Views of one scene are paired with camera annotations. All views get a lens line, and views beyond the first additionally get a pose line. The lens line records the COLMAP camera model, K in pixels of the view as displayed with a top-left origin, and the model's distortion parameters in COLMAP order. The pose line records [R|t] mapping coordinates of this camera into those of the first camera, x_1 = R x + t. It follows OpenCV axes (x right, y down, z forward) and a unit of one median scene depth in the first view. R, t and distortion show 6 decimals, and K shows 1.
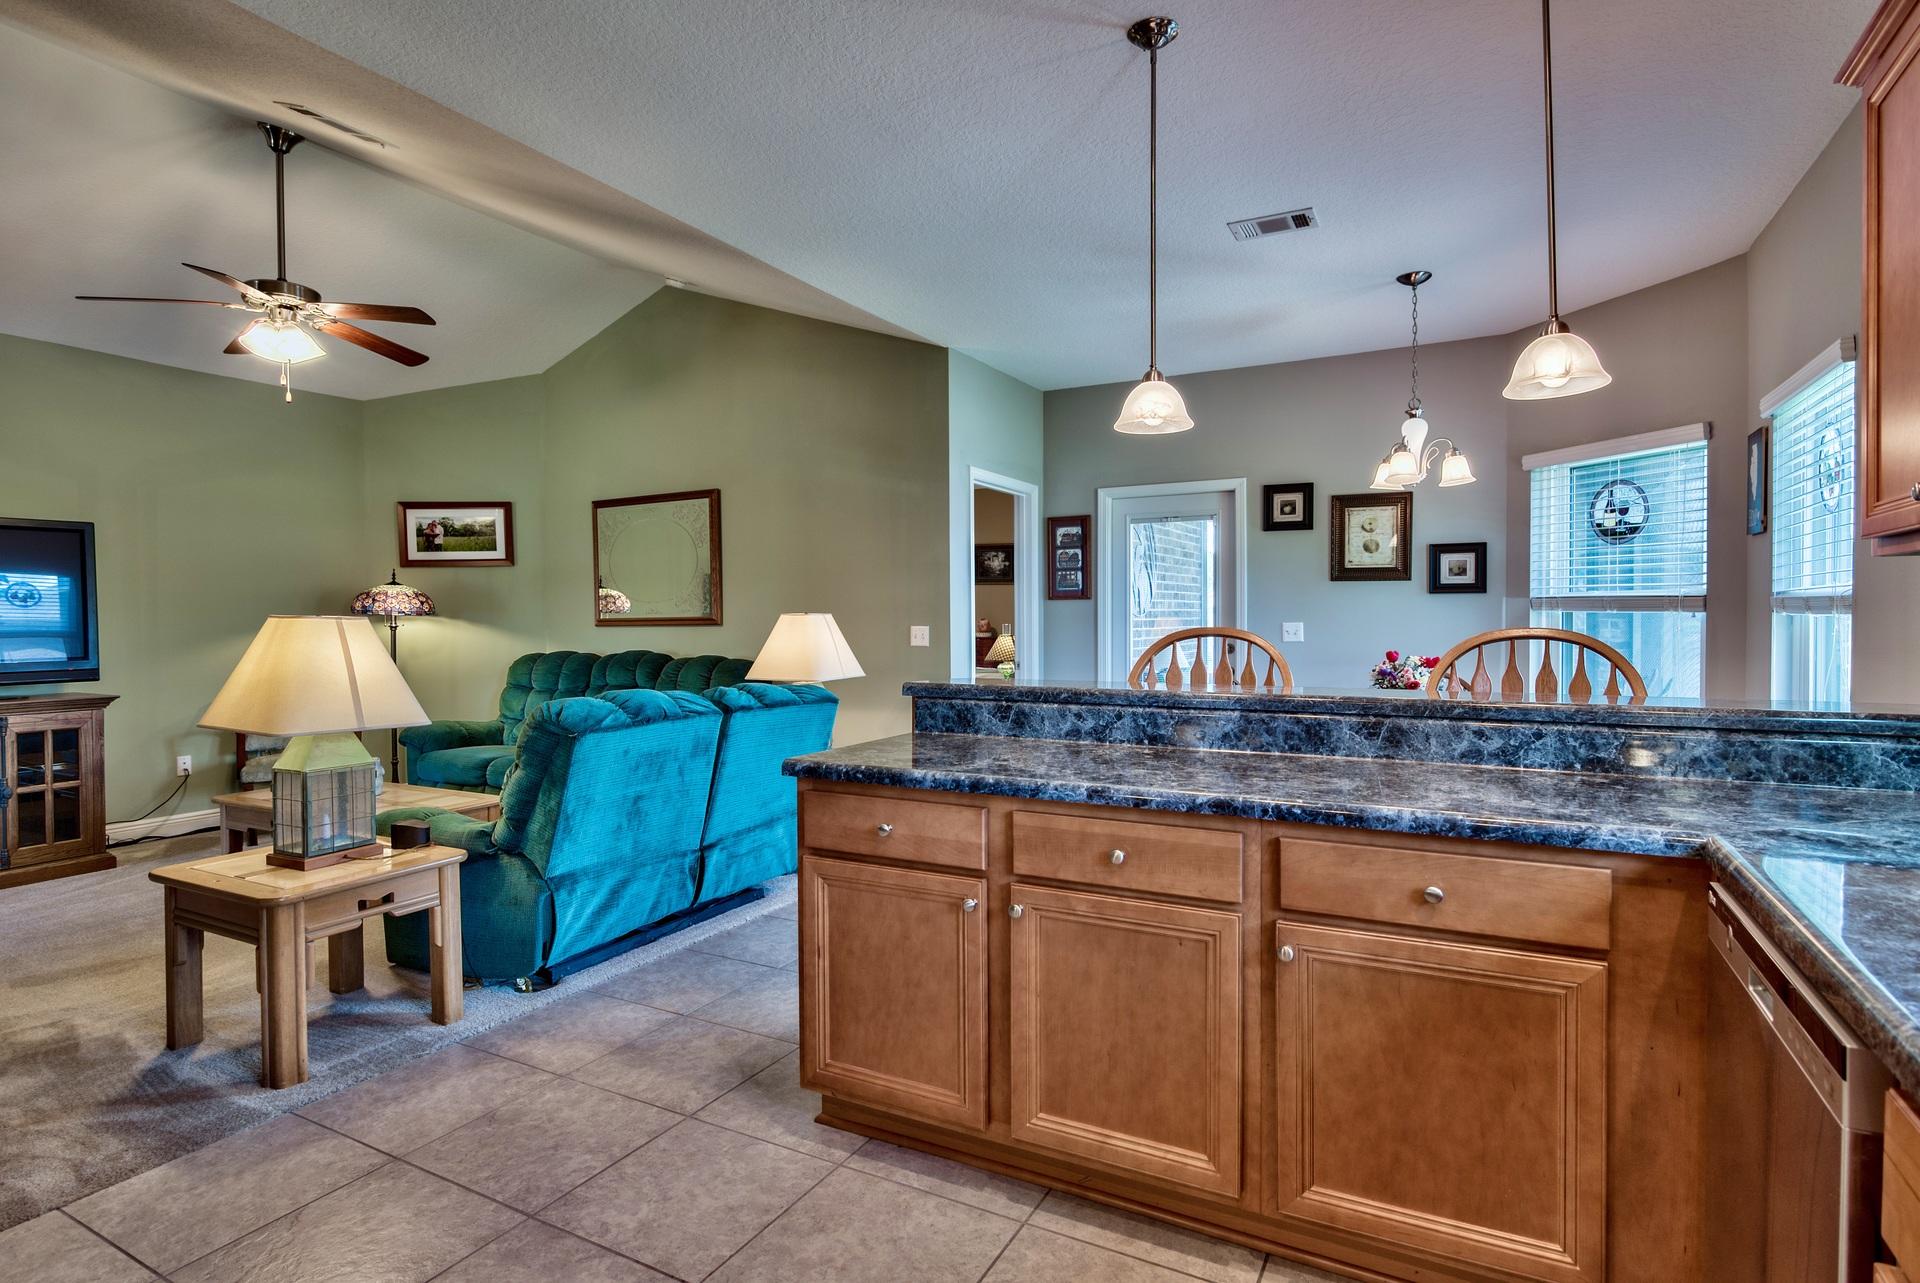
lens RADIAL K [[945.3, 0, 961.8], [0, 945.3, 630.4], [0, 0, 1]] dist [-0.004712, 0.000147]
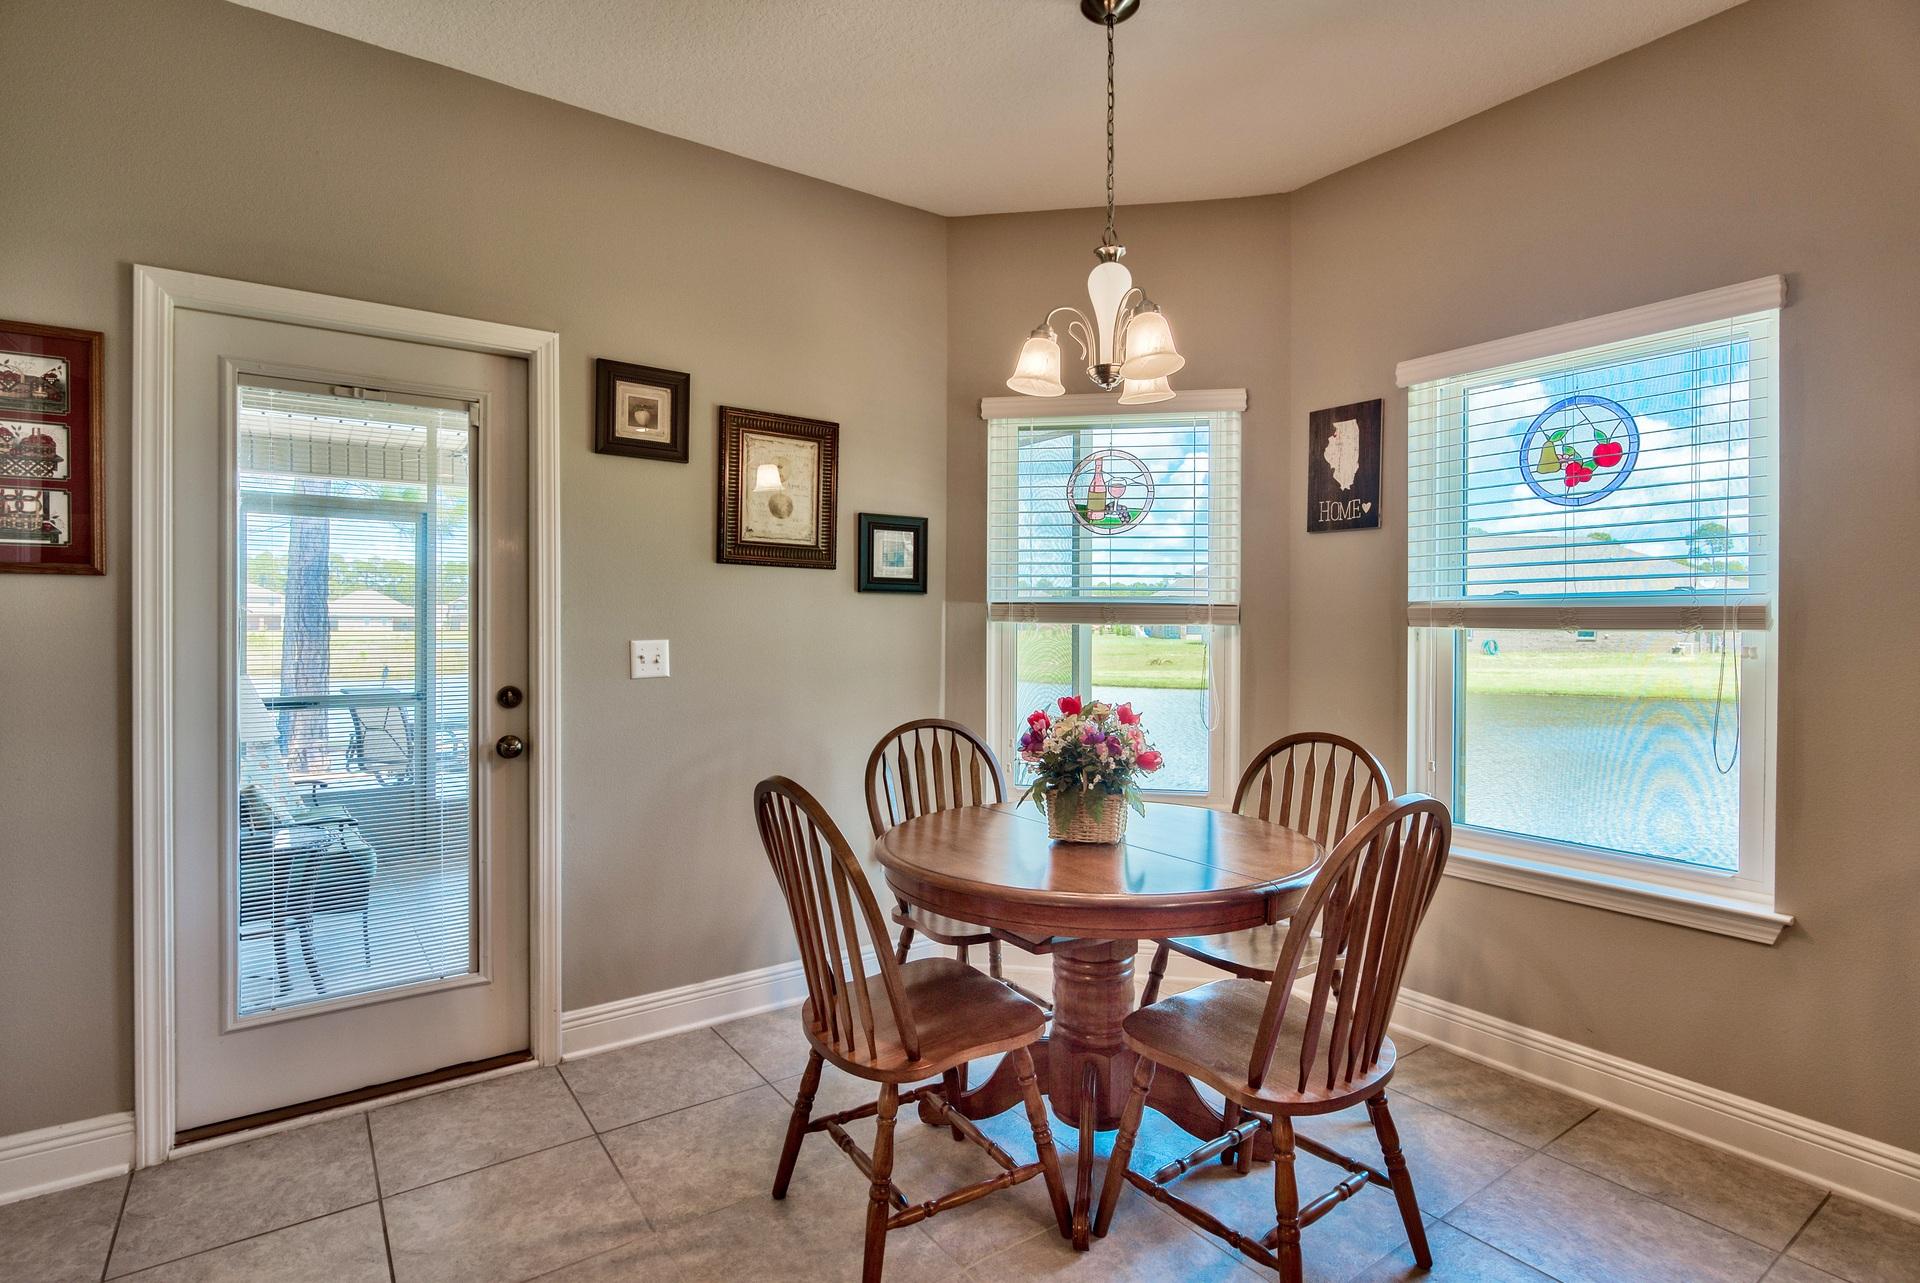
lens RADIAL K [[945.3, 0, 942.2], [0, 945.3, 626.0], [0, 0, 1]] dist [-0.004712, 0.000147]
pose [[0.466513, 0.004365, 0.884503, -0.036909], [0.007650, 0.999931, -0.008969, -0.012953], [-0.884481, 0.010951, 0.466447, 0.817944]]
